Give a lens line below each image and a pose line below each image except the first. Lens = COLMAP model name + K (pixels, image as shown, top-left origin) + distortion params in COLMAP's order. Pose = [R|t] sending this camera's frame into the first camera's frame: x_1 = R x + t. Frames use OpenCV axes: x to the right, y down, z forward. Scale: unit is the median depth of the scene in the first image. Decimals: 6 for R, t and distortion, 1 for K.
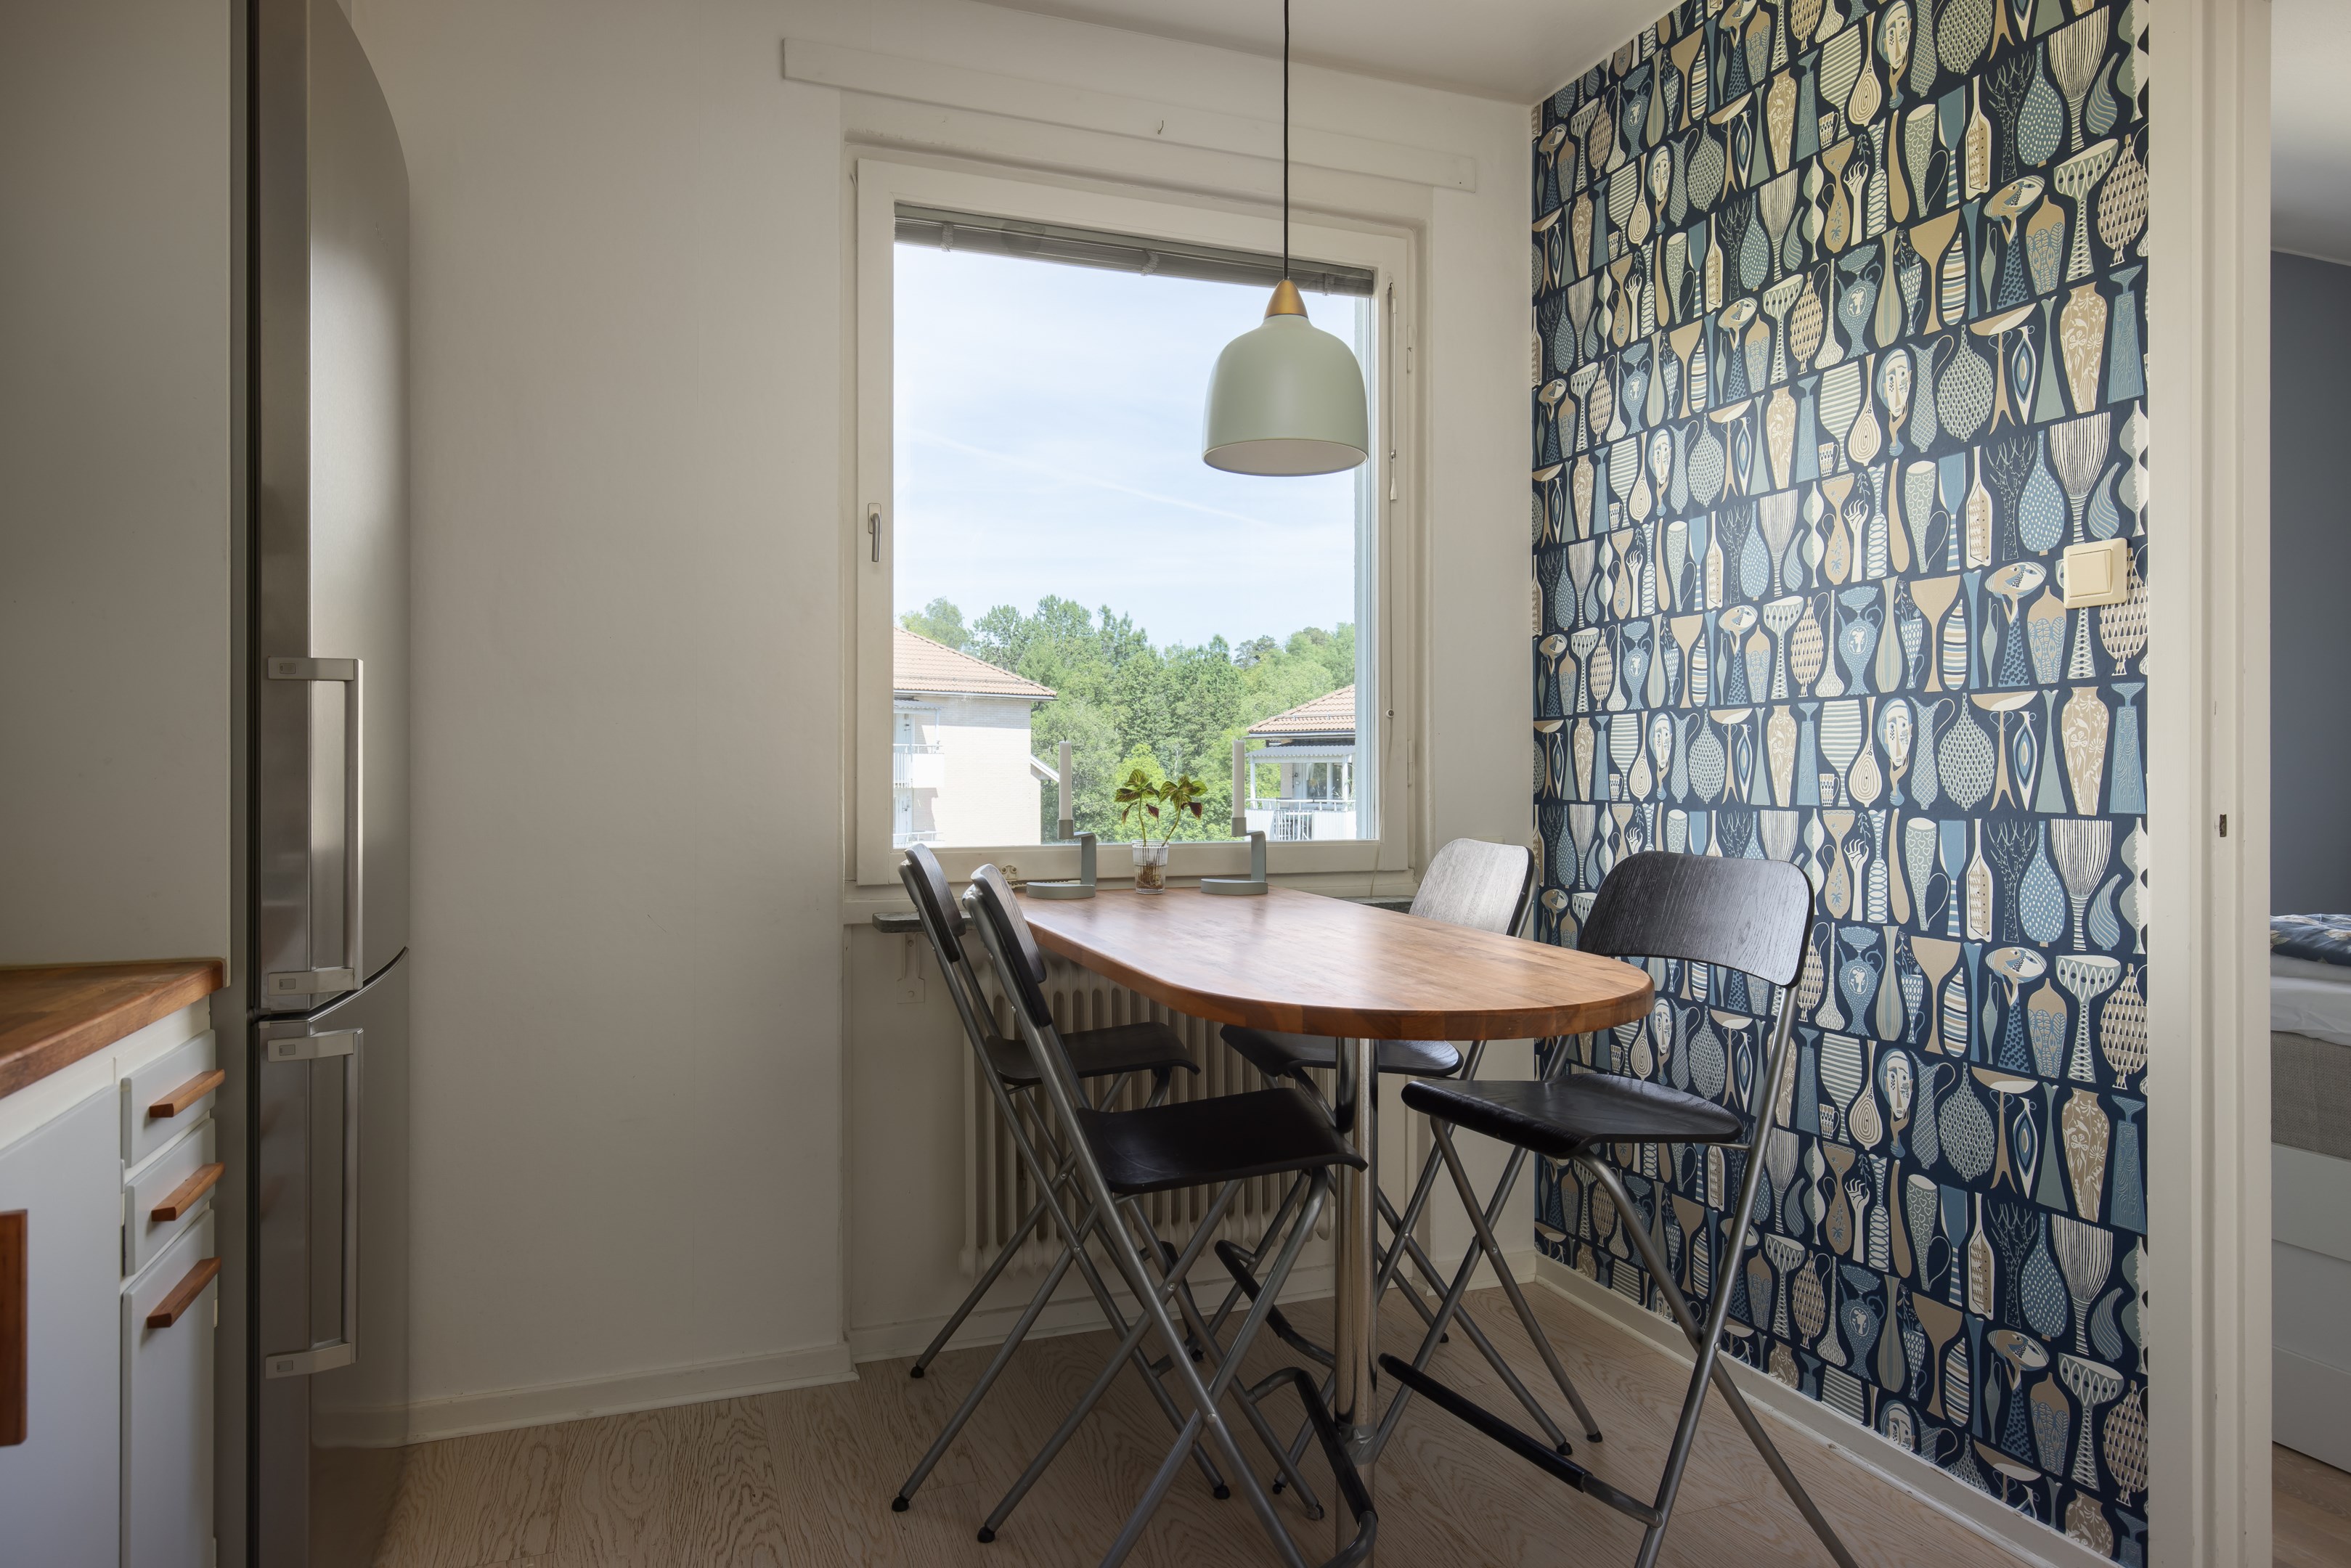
lens RADIAL K [[1430.2, 0, 1183.5], [0, 1430.2, 757.9], [0, 0, 1]] dist [0.004156, 0.000418]
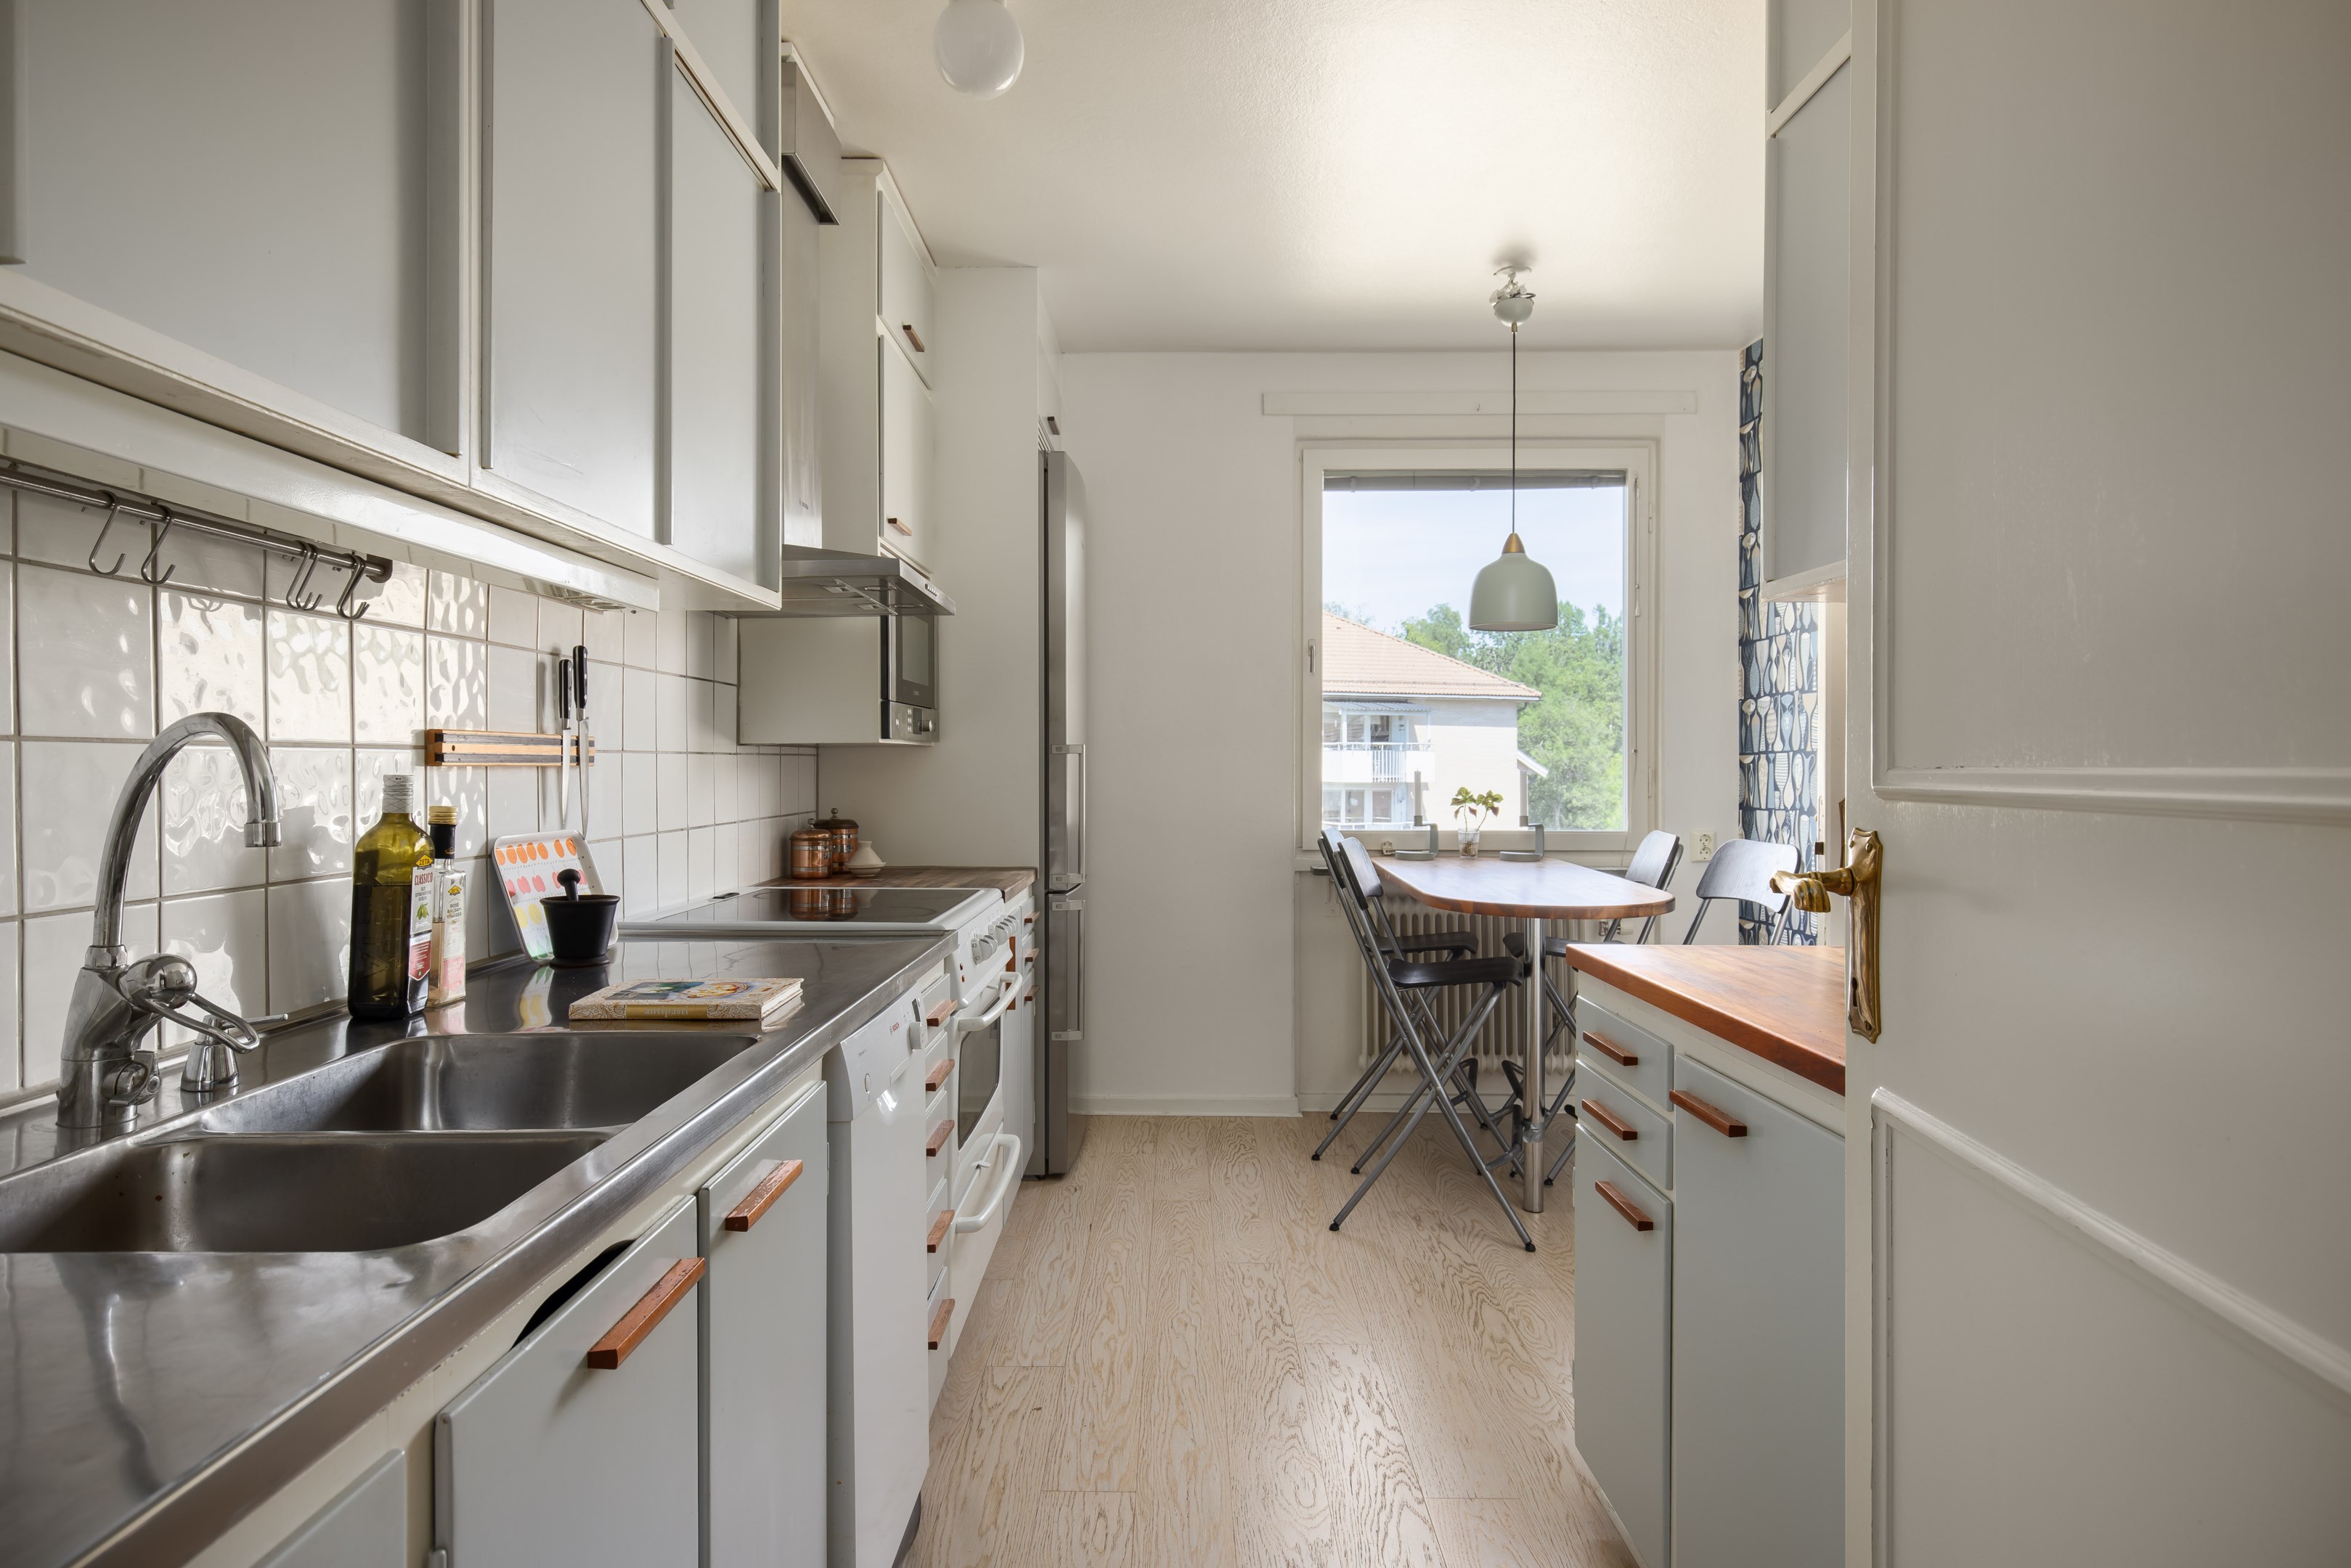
lens RADIAL K [[1336.4, 0, 1171.0], [0, 1336.4, 772.0], [0, 0, 1]] dist [0.014946, -0.000789]
pose [[0.933251, 0.003435, -0.359210, 0.206185], [0.001897, 0.999893, 0.014491, -0.031901], [0.359221, -0.014205, 0.933144, -0.588057]]
